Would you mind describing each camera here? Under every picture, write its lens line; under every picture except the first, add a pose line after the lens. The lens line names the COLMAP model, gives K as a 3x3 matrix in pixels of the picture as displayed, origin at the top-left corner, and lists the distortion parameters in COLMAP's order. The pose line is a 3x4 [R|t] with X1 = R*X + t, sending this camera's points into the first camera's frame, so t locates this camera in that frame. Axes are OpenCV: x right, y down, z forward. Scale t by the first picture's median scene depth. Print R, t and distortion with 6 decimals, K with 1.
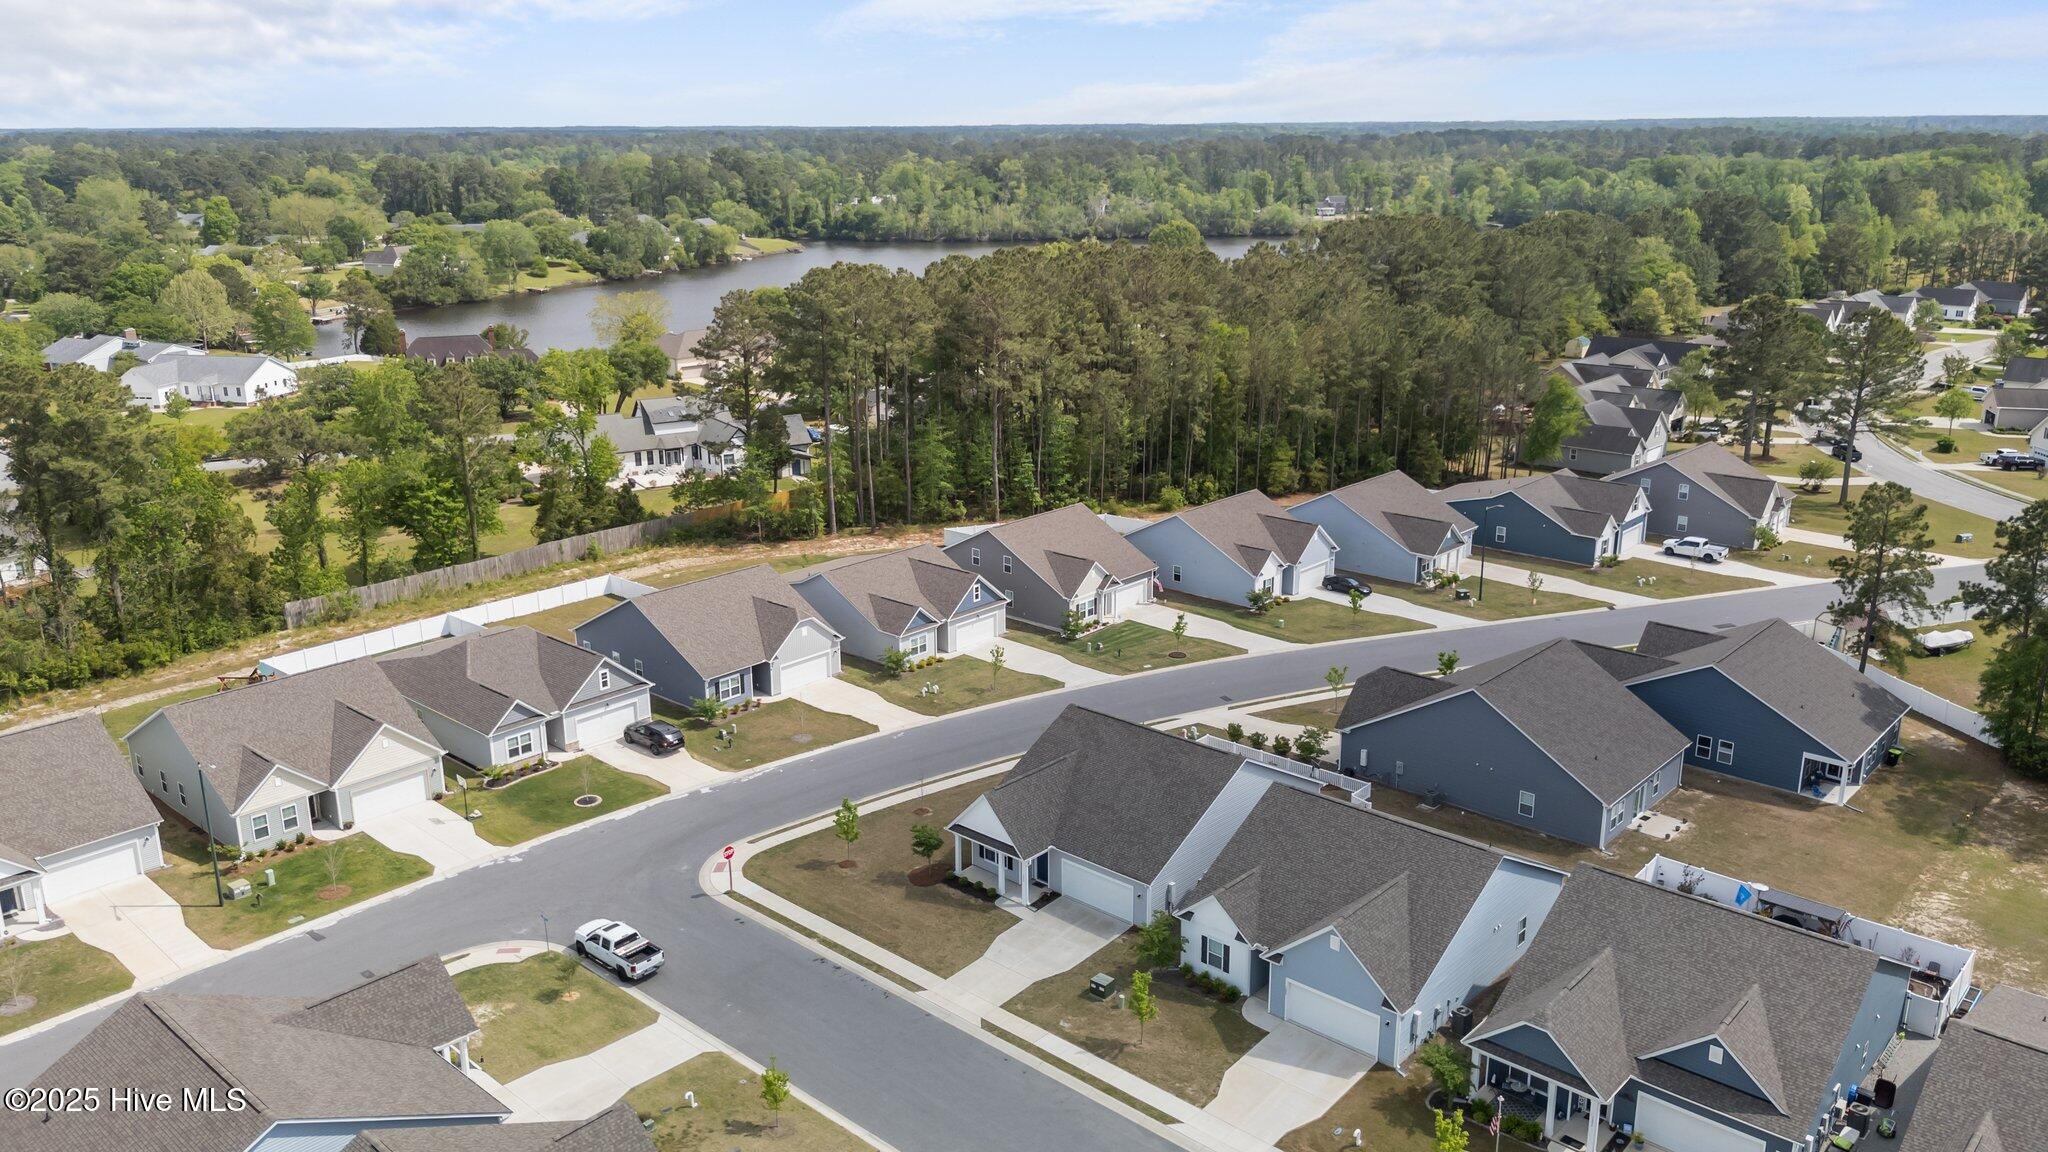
lens RADIAL K [[1515.4, 0, 1024.0], [0, 1515.4, 576.0], [0, 0, 1]] dist [0.083218, -0.101679]
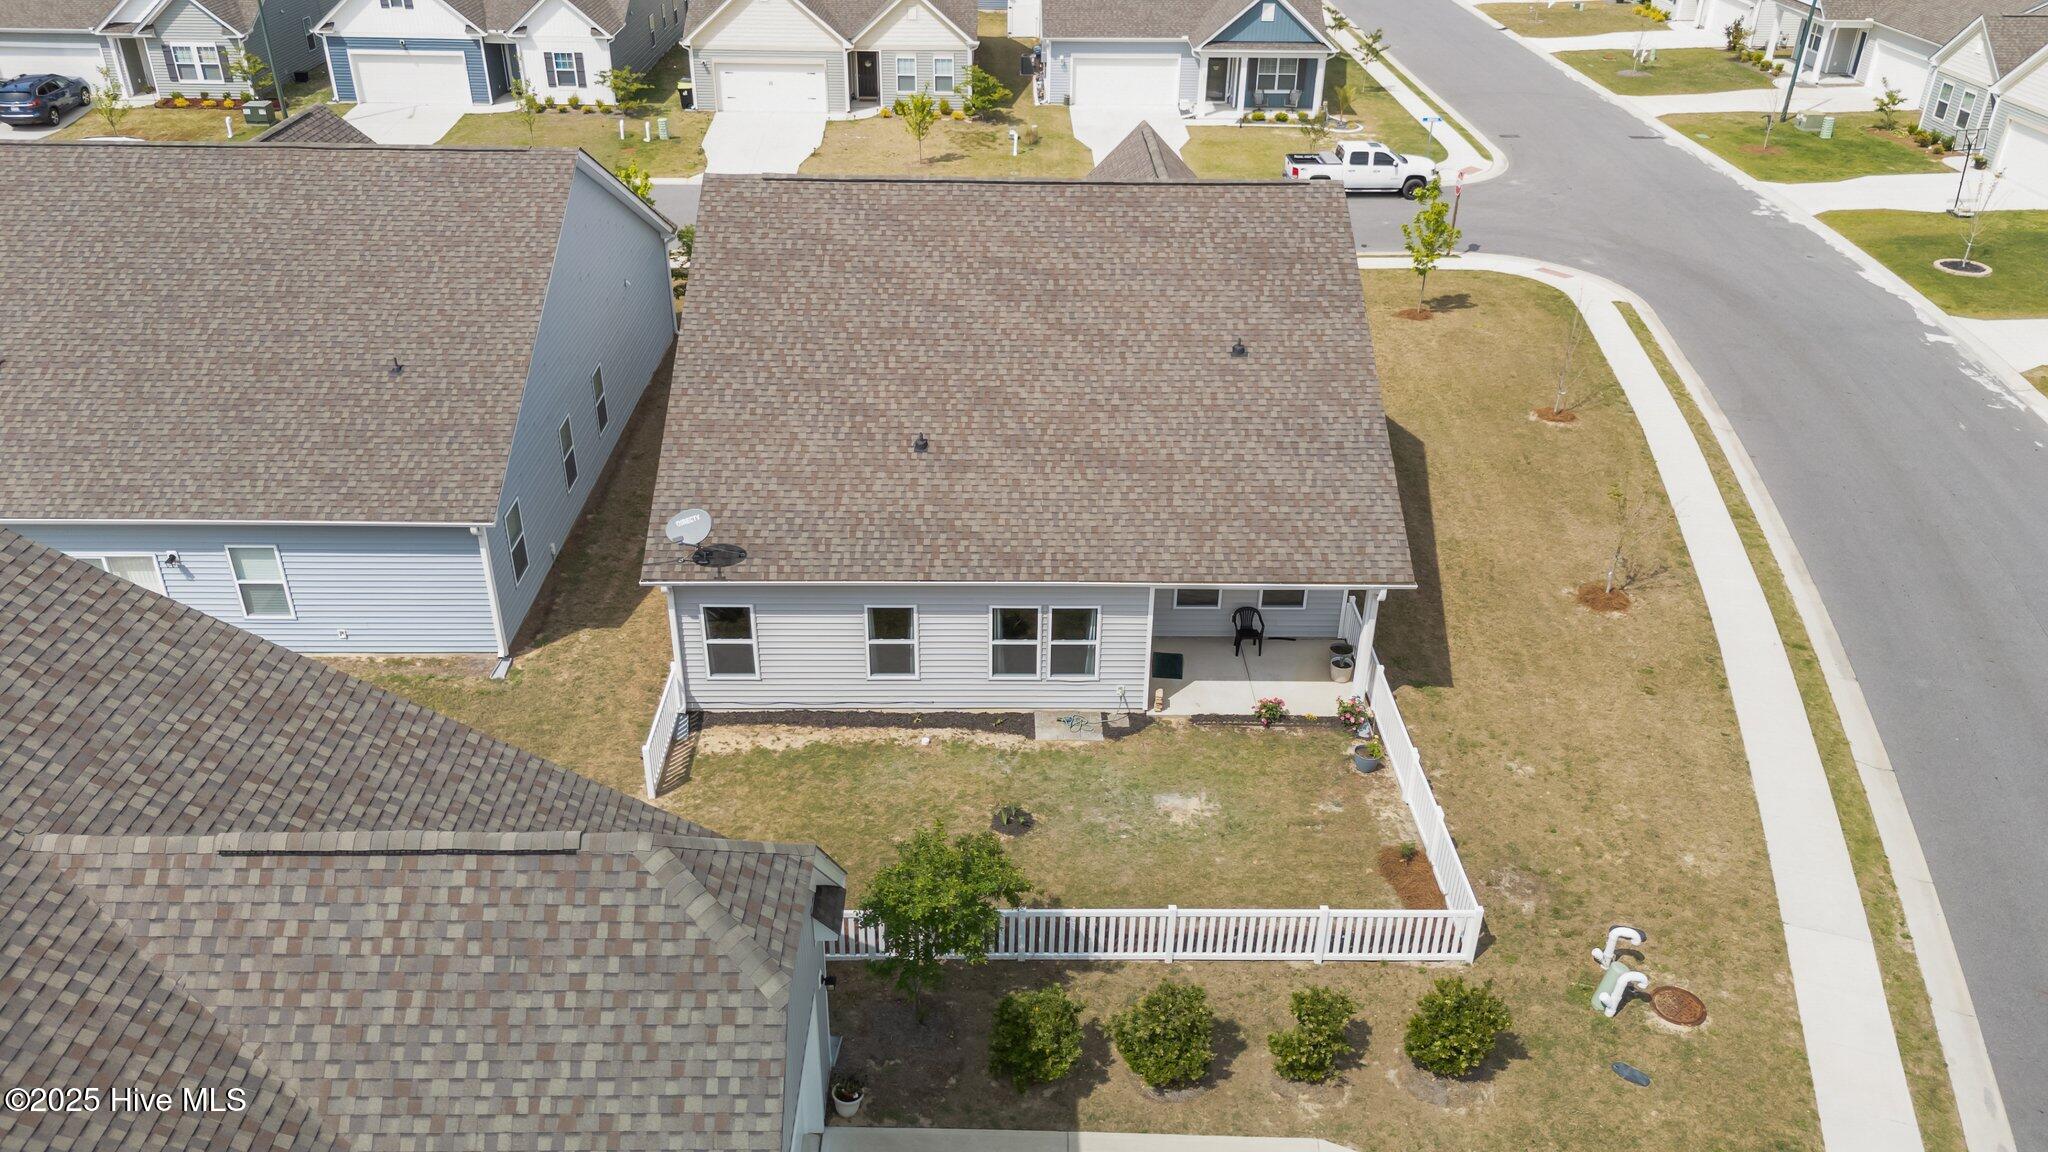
lens RADIAL K [[1515.4, 0, 1024.0], [0, 1515.4, 576.0], [0, 0, 1]] dist [0.083218, -0.101679]
pose [[-0.730164, 0.336006, -0.594945, 0.234701], [-0.196657, 0.730541, 0.653939, -0.044353], [0.654359, 0.594483, -0.467337, 0.878790]]
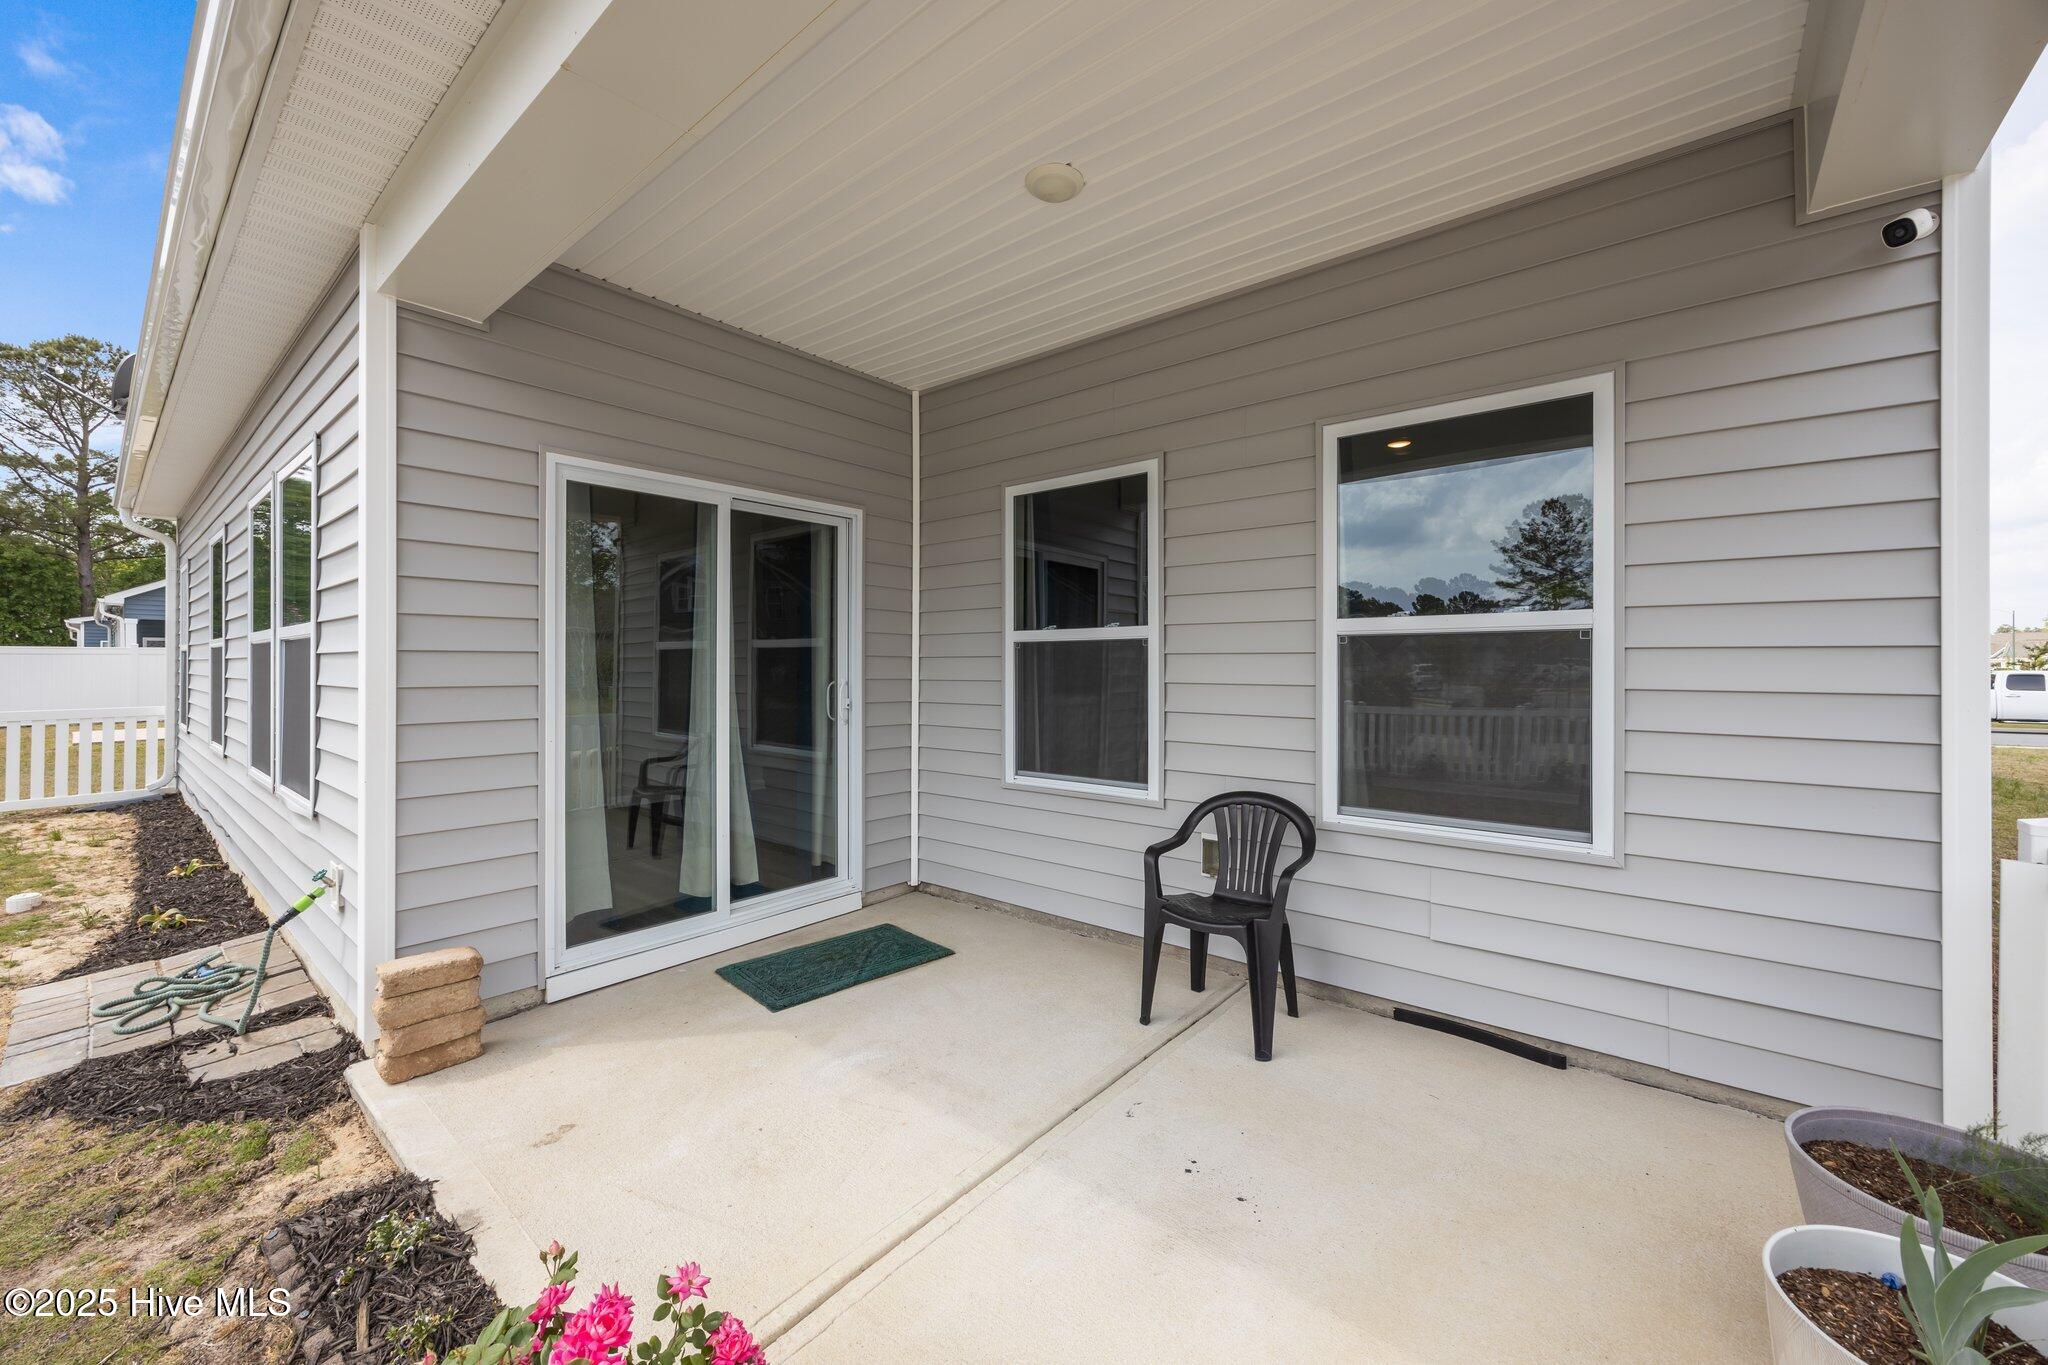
lens RADIAL K [[784.0, 0, 1035.3], [0, 784.0, 676.2], [0, 0, 1]] dist [-0.000809, 0.000439]
pose [[-0.998300, -0.004734, -0.058101, 0.079052], [-0.020641, 0.960830, 0.276367, 0.096453], [0.054516, 0.277097, -0.959294, 0.816783]]
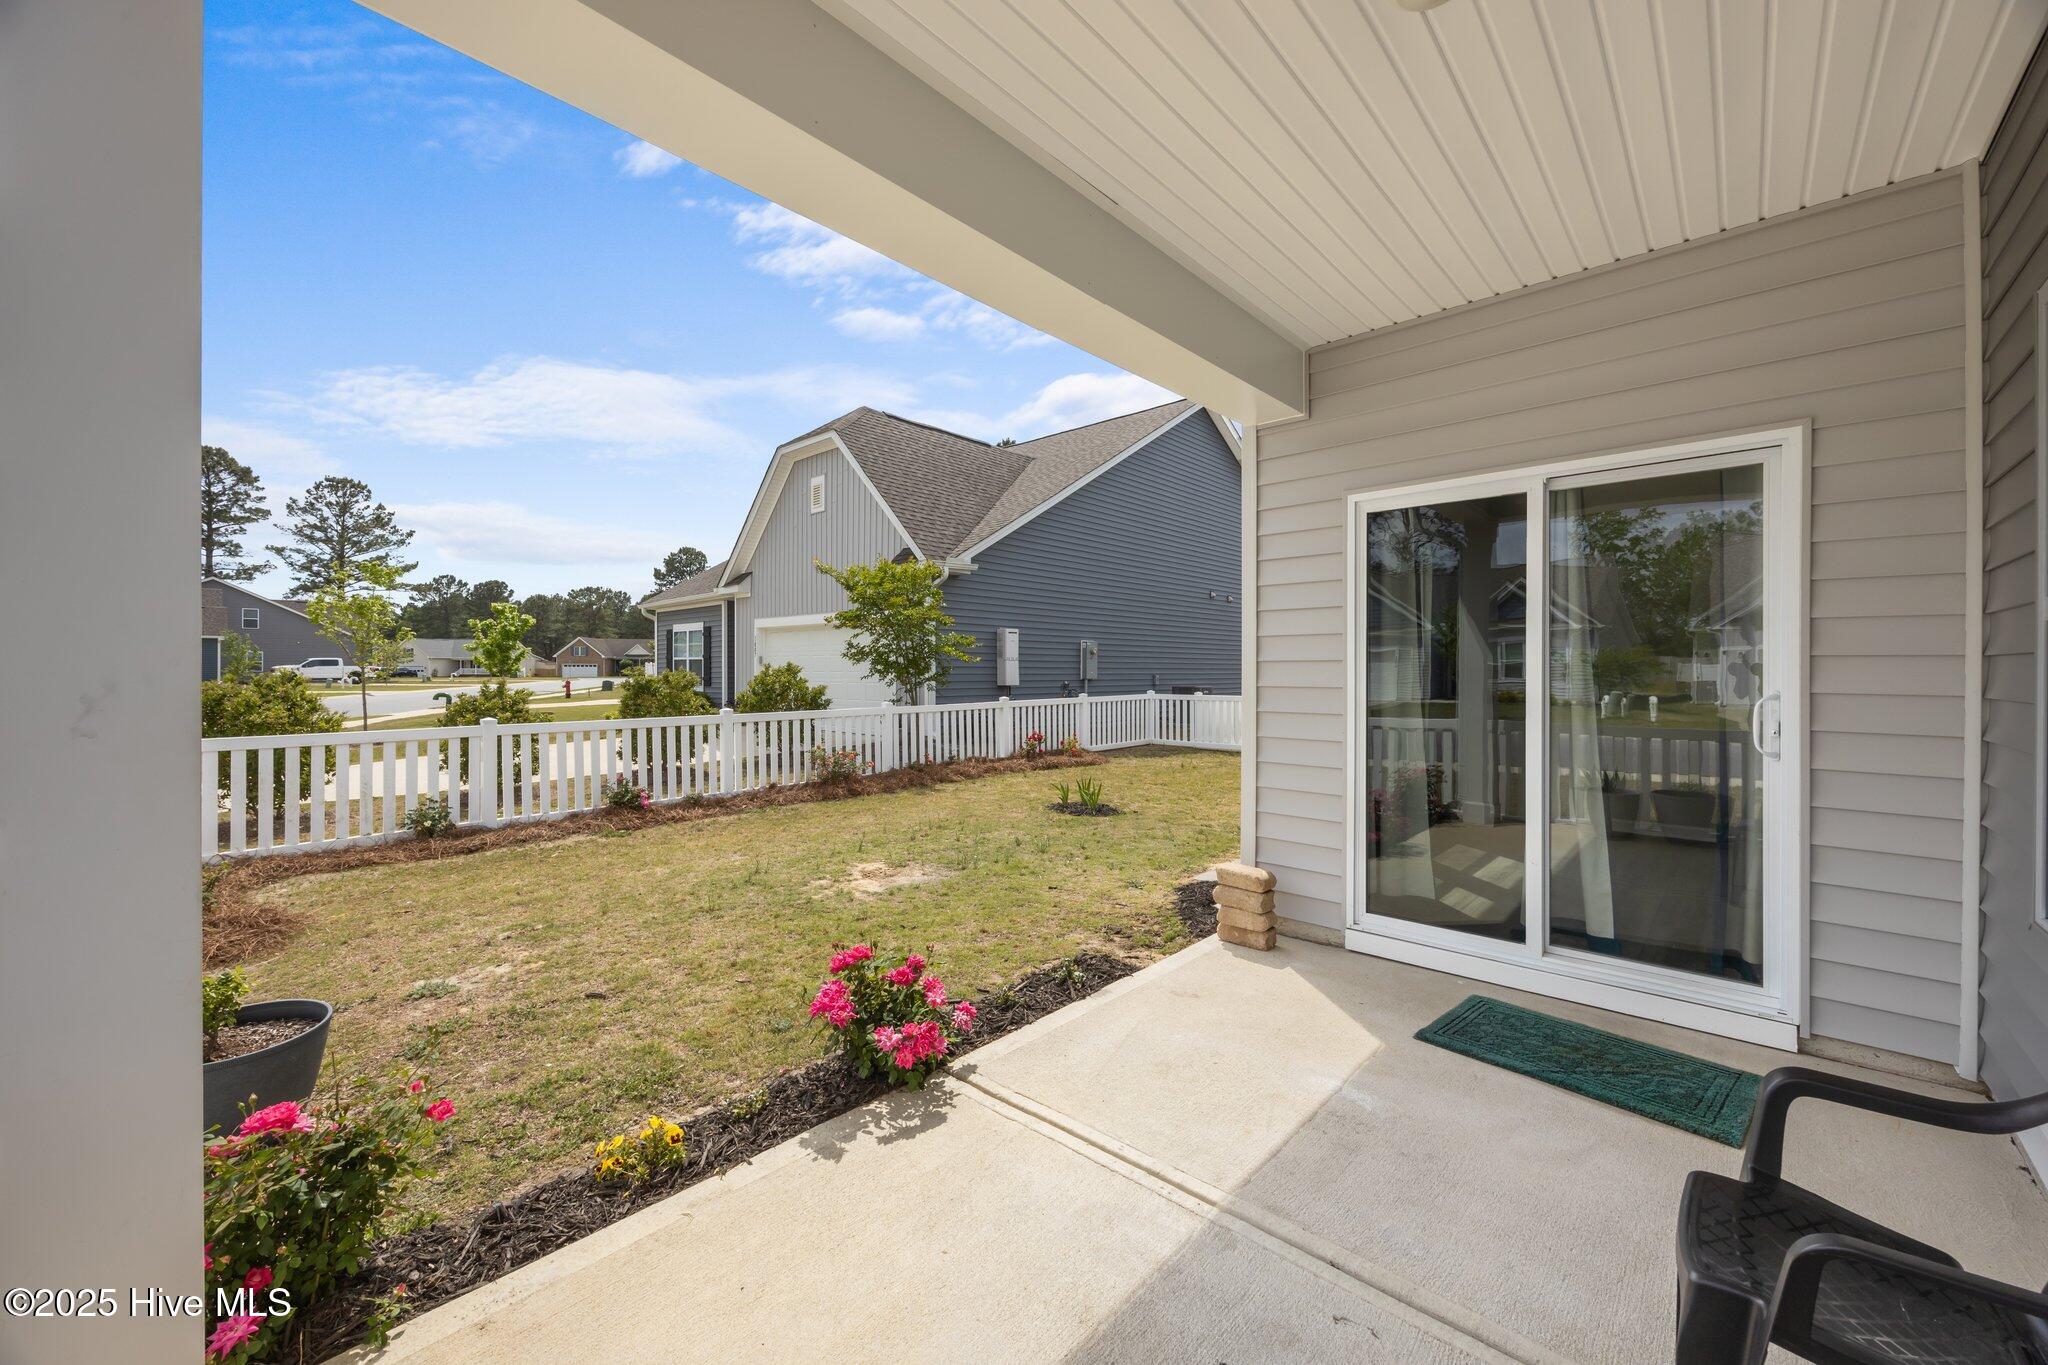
lens RADIAL K [[784.0, 0, 1035.3], [0, 784.0, 676.2], [0, 0, 1]] dist [-0.000809, 0.000439]
pose [[0.014496, -0.006453, 0.999874, 0.062934], [0.277516, 0.960719, 0.002177, 0.099772], [-0.960612, 0.277449, 0.015717, 0.803811]]
